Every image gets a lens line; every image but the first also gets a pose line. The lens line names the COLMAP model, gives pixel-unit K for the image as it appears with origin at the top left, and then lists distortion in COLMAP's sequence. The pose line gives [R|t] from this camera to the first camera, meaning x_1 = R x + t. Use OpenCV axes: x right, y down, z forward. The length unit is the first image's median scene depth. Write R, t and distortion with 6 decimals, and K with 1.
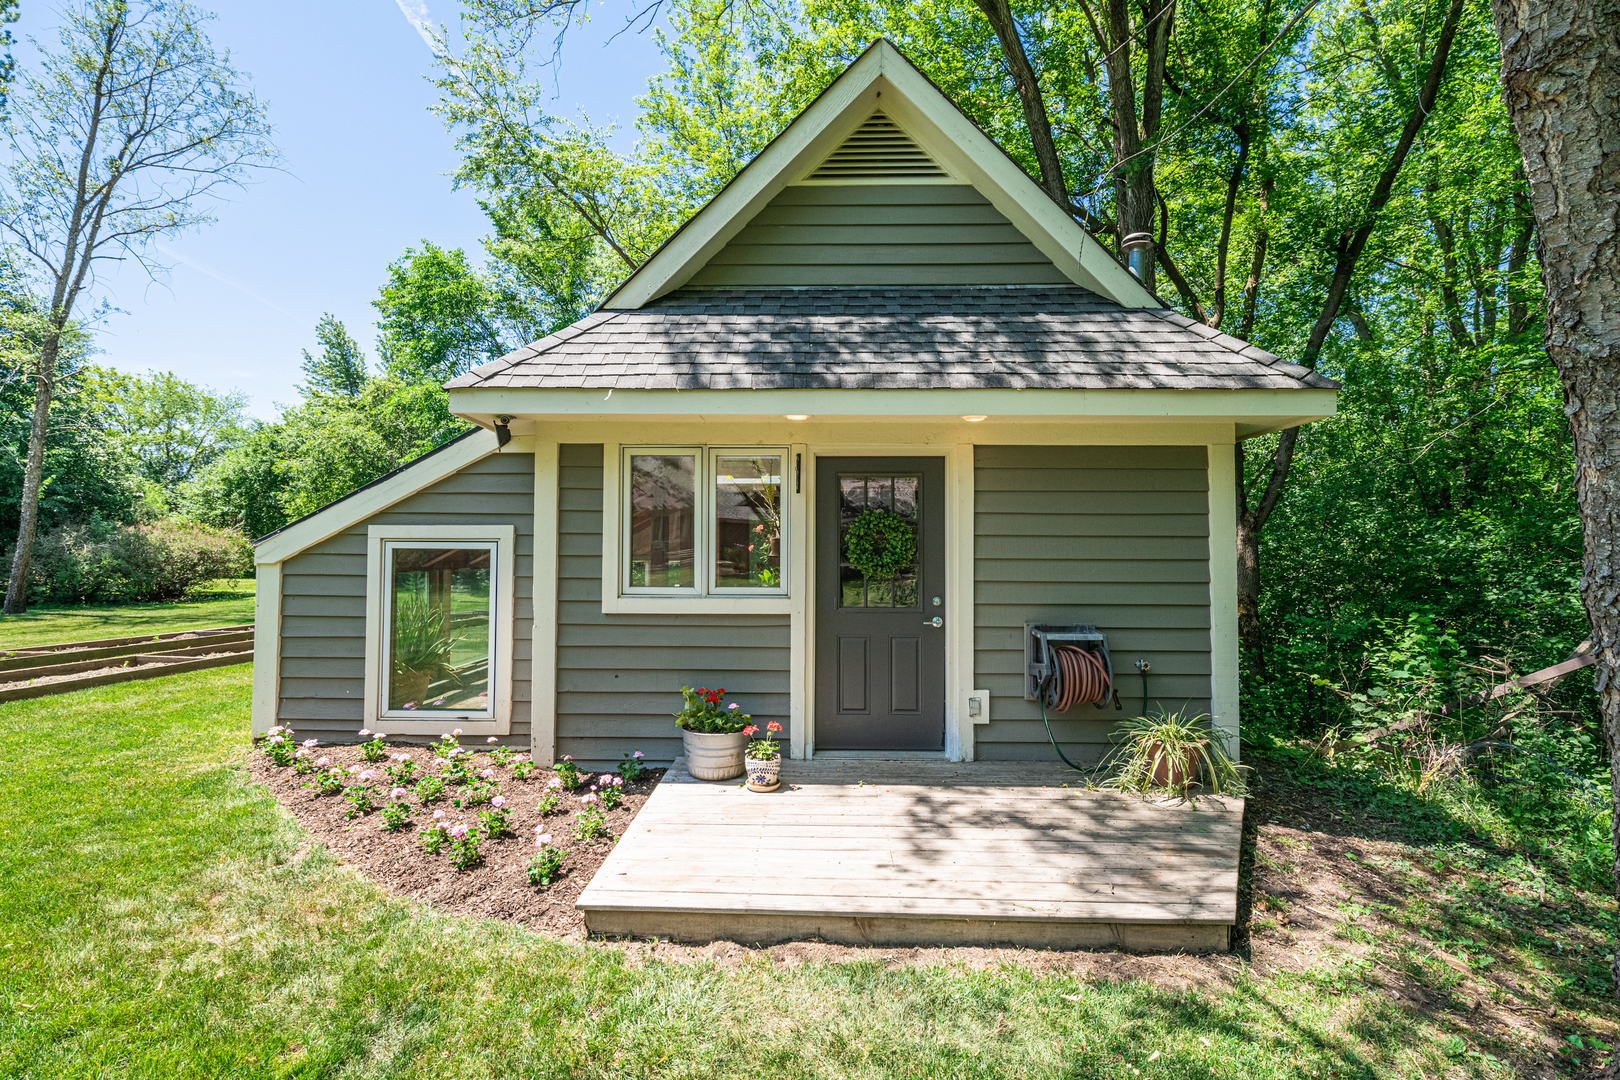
lens RADIAL K [[698.0, 0, 810.0], [0, 698.0, 540.0], [0, 0, 1]] dist [-0.000519, -0.000041]
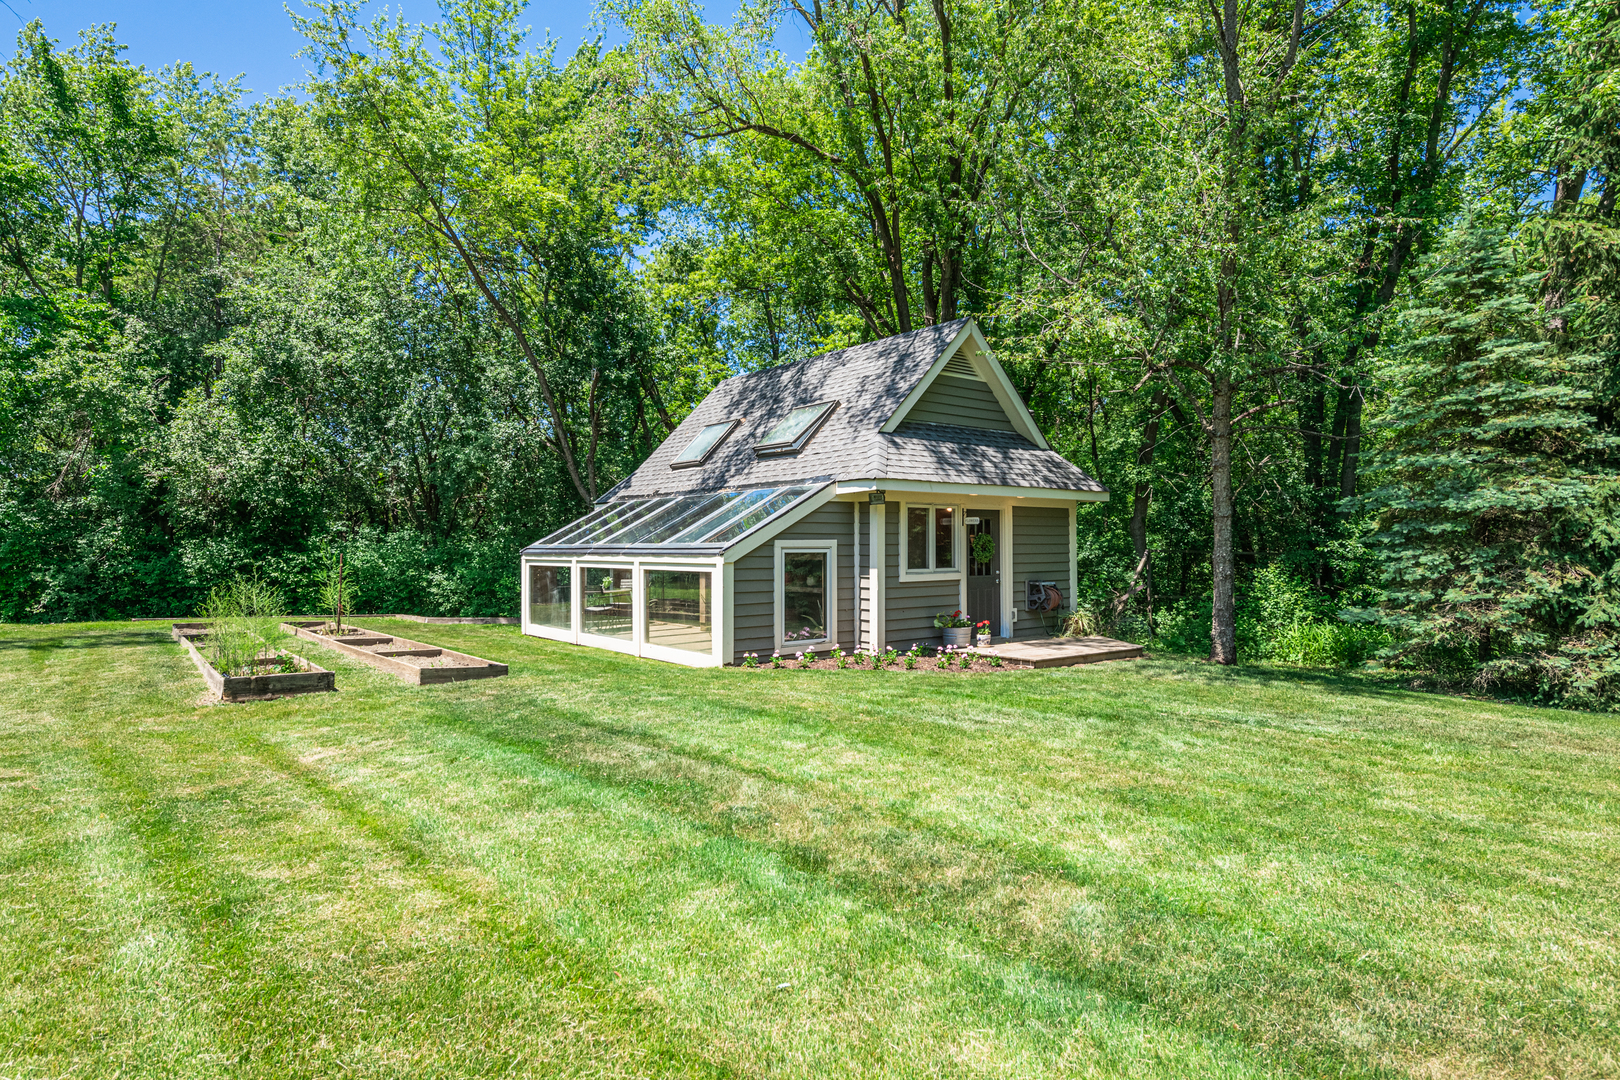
lens RADIAL K [[960.1, 0, 846.8], [0, 960.1, 542.3], [0, 0, 1]] dist [0.003965, 0.001075]
pose [[0.735276, -0.010951, 0.677679, -2.391455], [-0.006890, 0.999697, 0.023631, -0.083060], [-0.677732, -0.022044, 0.734978, -1.036544]]
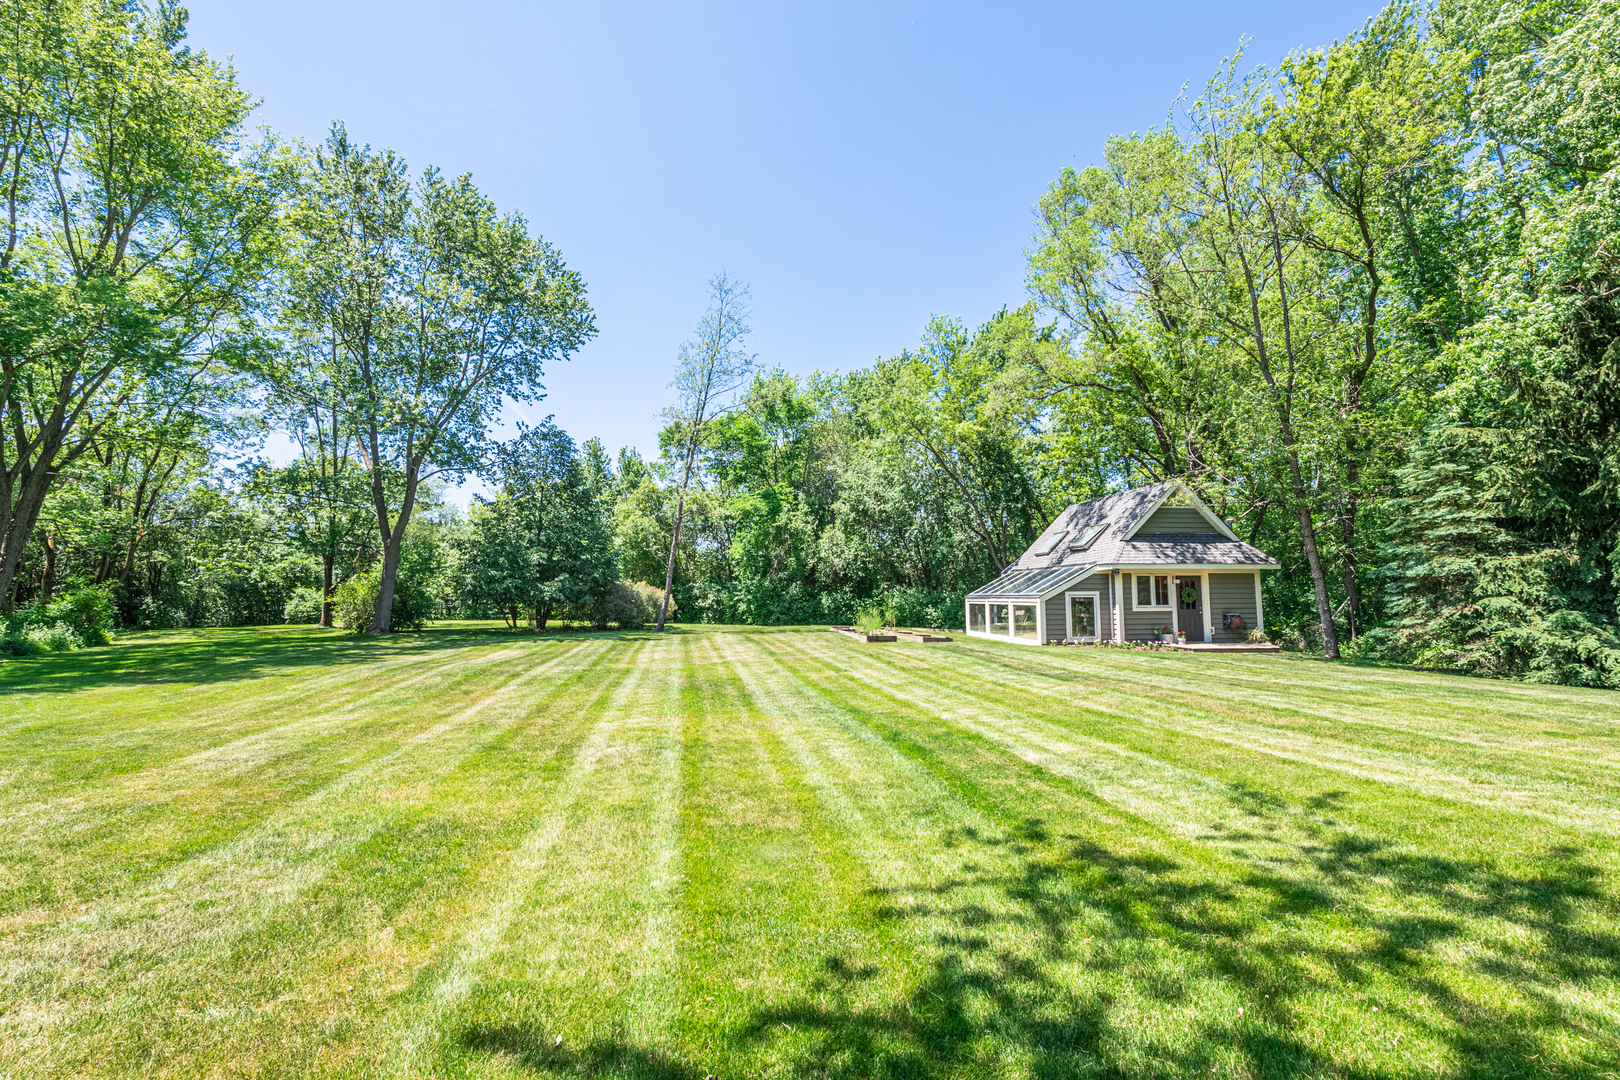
lens RADIAL K [[728.9, 0, 810.0], [0, 728.9, 540.0], [0, 0, 1]] dist [0.020523, 0.000006]
pose [[0.984454, -0.003718, 0.175601, -3.150985], [0.012198, 0.998809, -0.047239, -0.154810], [-0.175216, 0.048647, 0.983327, -3.260678]]
